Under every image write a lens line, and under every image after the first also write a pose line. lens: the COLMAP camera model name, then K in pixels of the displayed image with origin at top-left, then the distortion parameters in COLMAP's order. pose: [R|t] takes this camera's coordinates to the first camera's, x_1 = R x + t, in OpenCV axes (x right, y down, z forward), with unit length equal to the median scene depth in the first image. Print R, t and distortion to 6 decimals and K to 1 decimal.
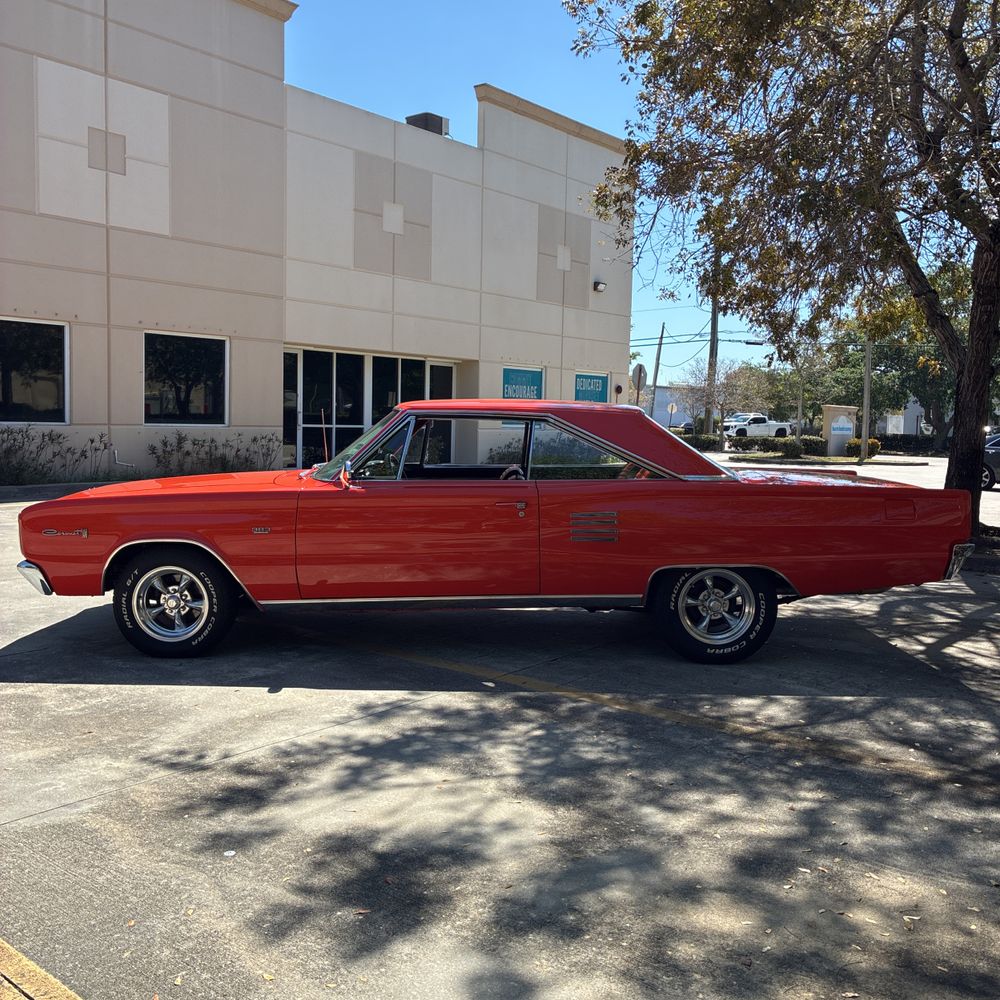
lens RADIAL K [[1004.7, 0, 509.8], [0, 1004.7, 504.8], [0, 0, 1]] dist [0.021607, 0.000000]
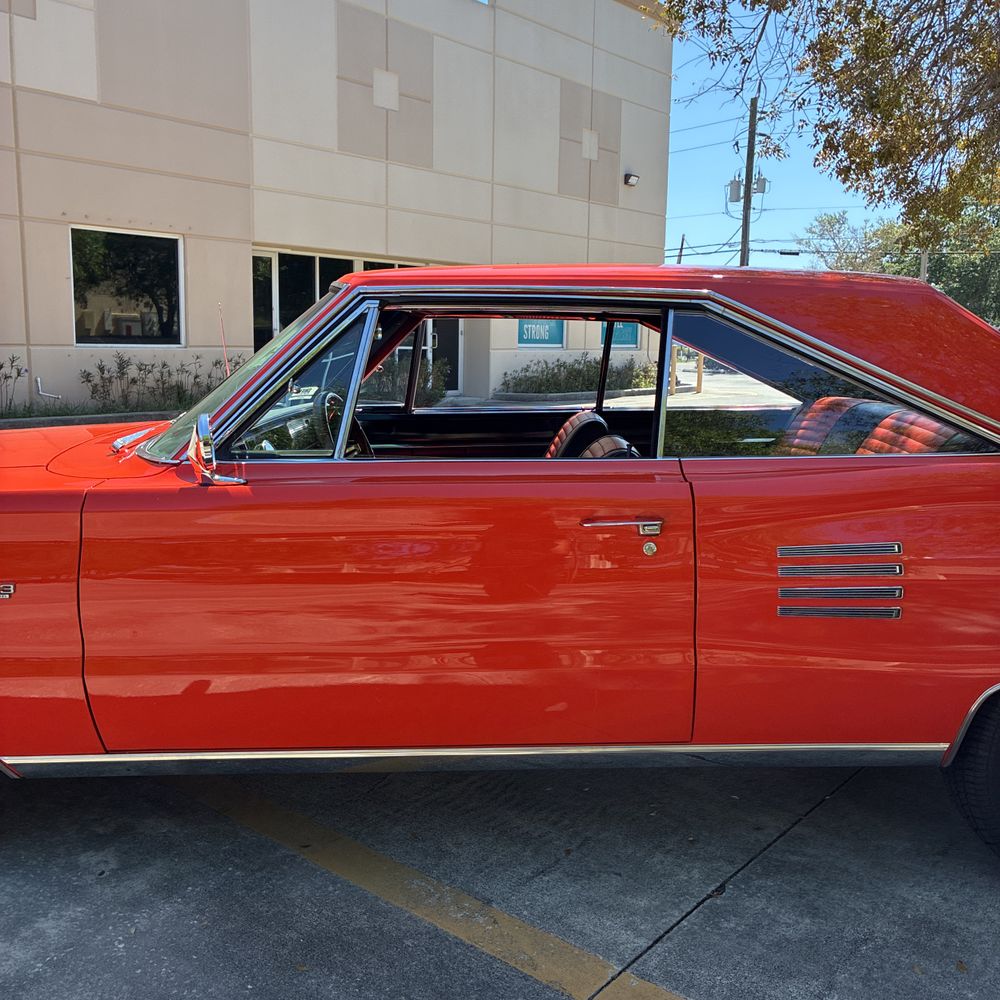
lens RADIAL K [[1013.8, 0, 492.8], [0, 1013.8, 497.2], [0, 0, 1]] dist [0.014226, 0.000000]
pose [[0.999711, -0.003021, -0.023870, -0.010295], [0.004626, 0.997710, 0.067478, -0.009701], [0.023611, -0.067569, 0.997435, 0.156566]]
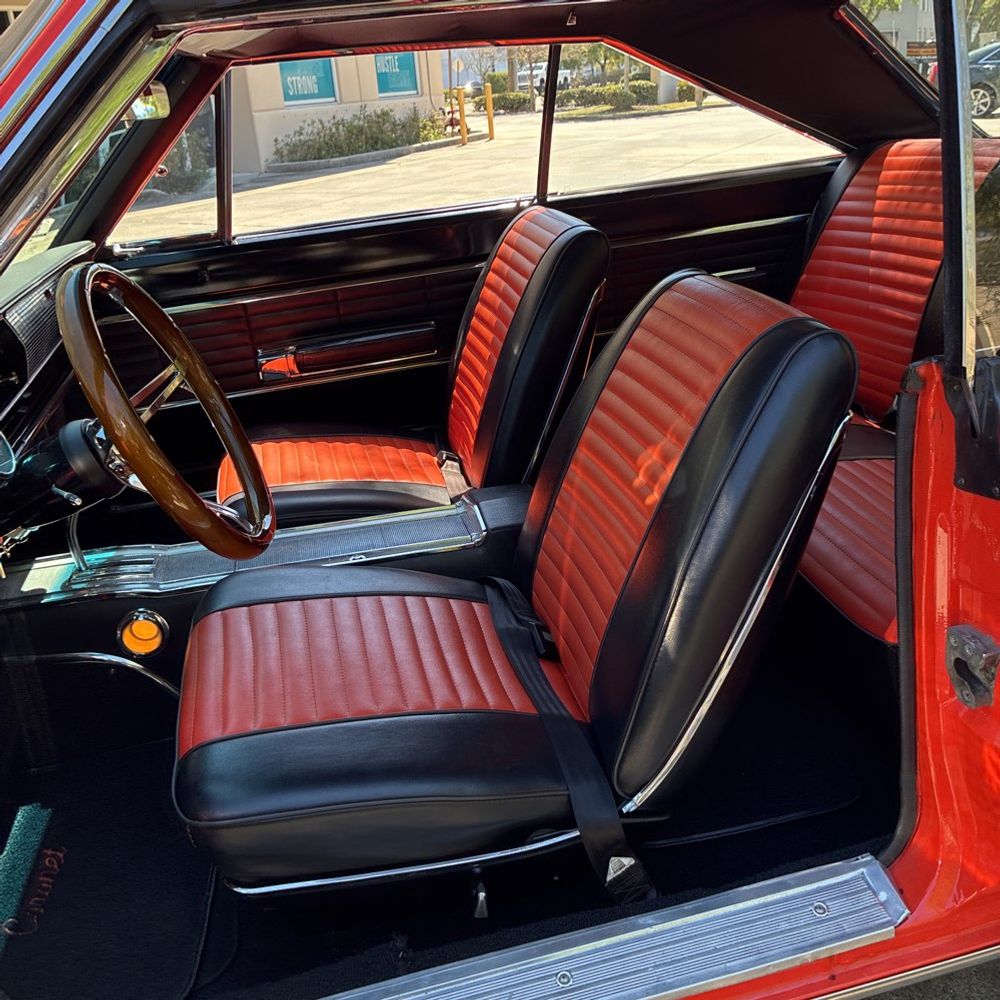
lens RADIAL K [[1013.8, 0, 509.3], [0, 1013.8, 500.4], [0, 0, 1]] dist [0.014226, 0.000000]
pose [[0.971877, -0.170550, 0.162384, -0.021123], [0.114753, 0.945136, 0.305859, -0.015604], [-0.205640, -0.278623, 0.938127, 0.224195]]
